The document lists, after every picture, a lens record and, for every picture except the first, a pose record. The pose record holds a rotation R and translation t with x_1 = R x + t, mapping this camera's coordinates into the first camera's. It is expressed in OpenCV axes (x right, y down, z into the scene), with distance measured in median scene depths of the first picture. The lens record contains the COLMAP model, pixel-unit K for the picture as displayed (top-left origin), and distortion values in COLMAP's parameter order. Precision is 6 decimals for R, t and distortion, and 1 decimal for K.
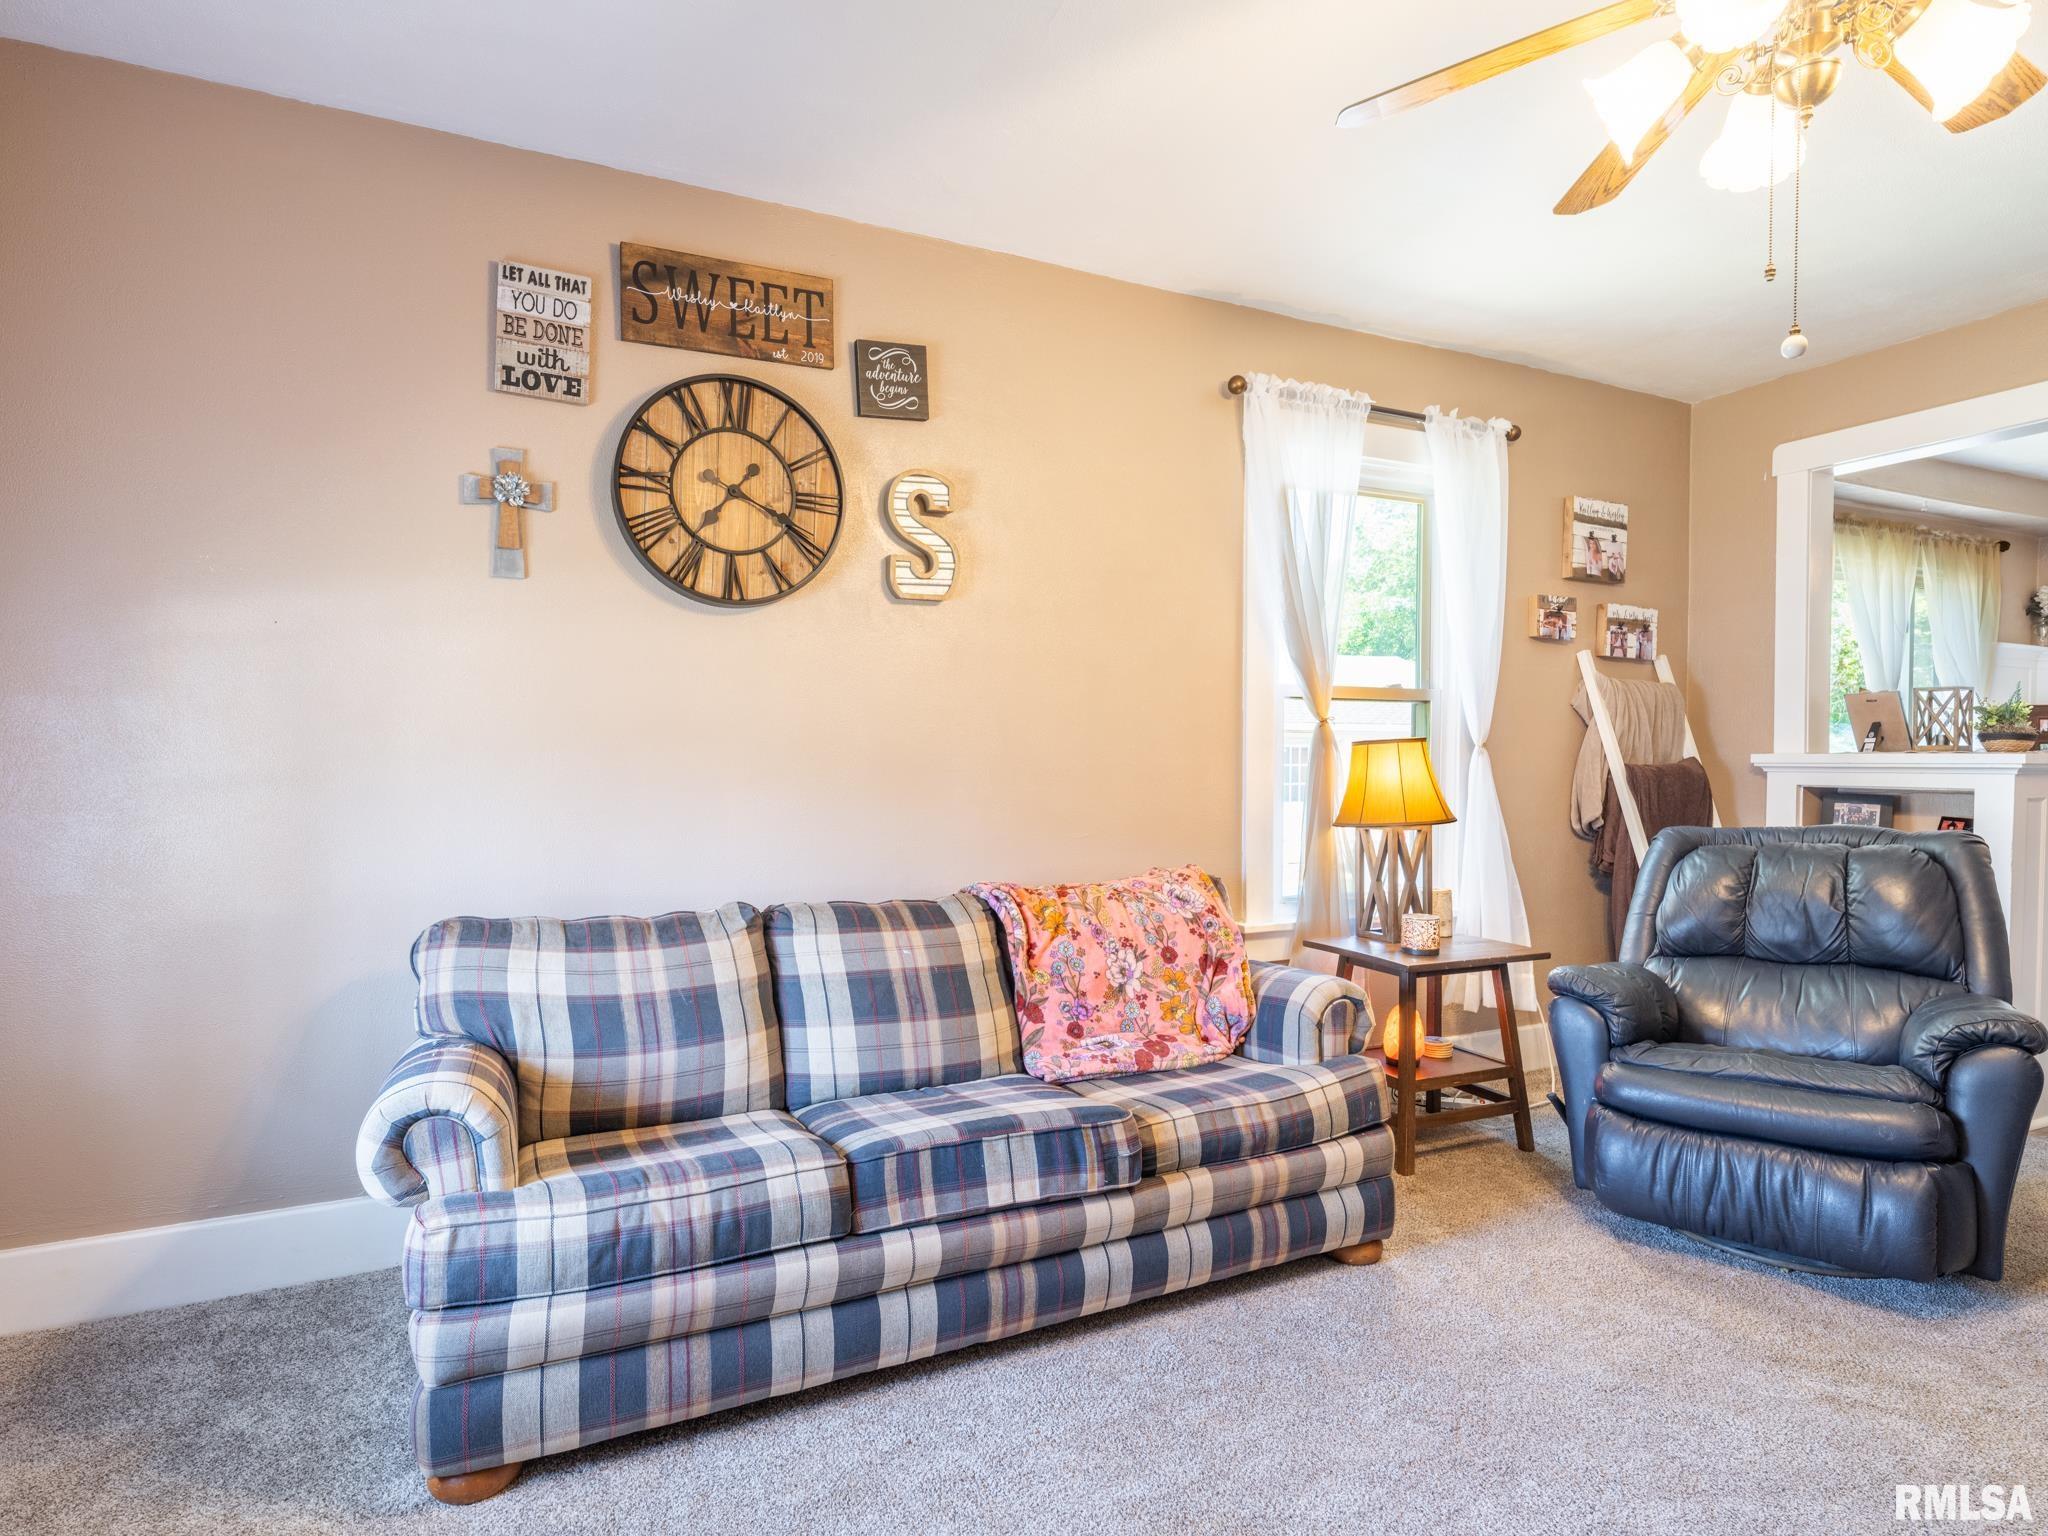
lens RADIAL K [[1099.4, 0, 1023.6], [0, 1099.4, 774.9], [0, 0, 1]] dist [0.005577, -0.003550]
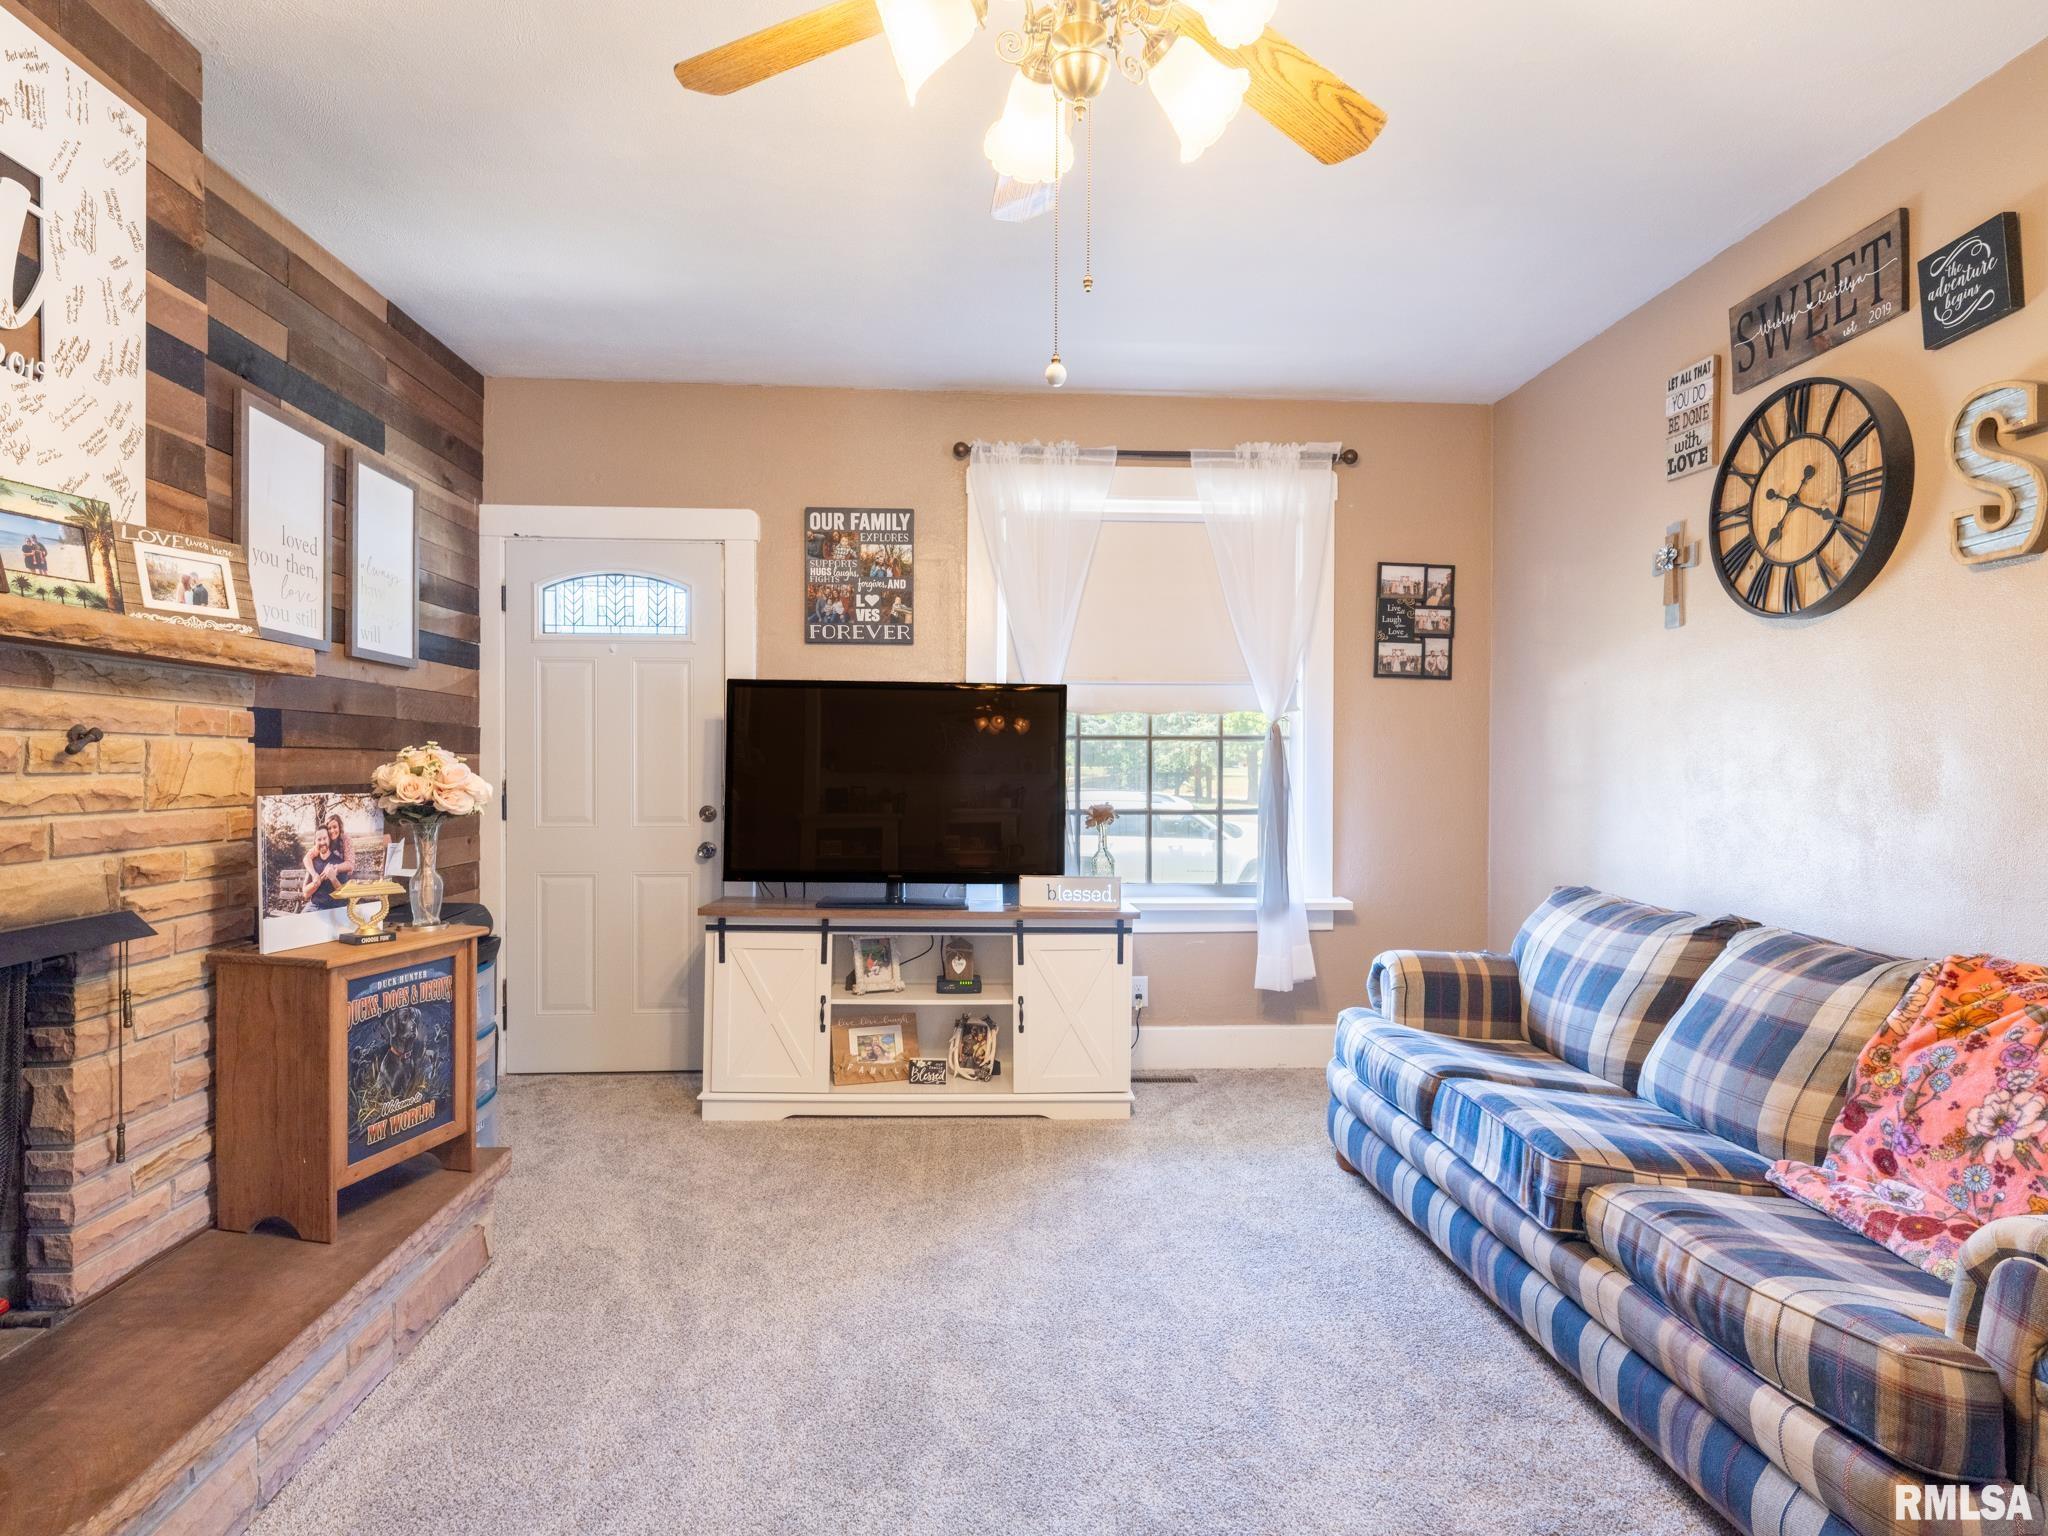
lens RADIAL K [[1099.6, 0, 1013.8], [0, 1099.6, 774.9], [0, 0, 1]] dist [0.002145, -0.002121]
pose [[-0.373874, 0.001958, -0.927478, 0.900832], [-0.030550, 0.999429, 0.014424, -0.007990], [0.926976, 0.033727, -0.373600, 0.732559]]
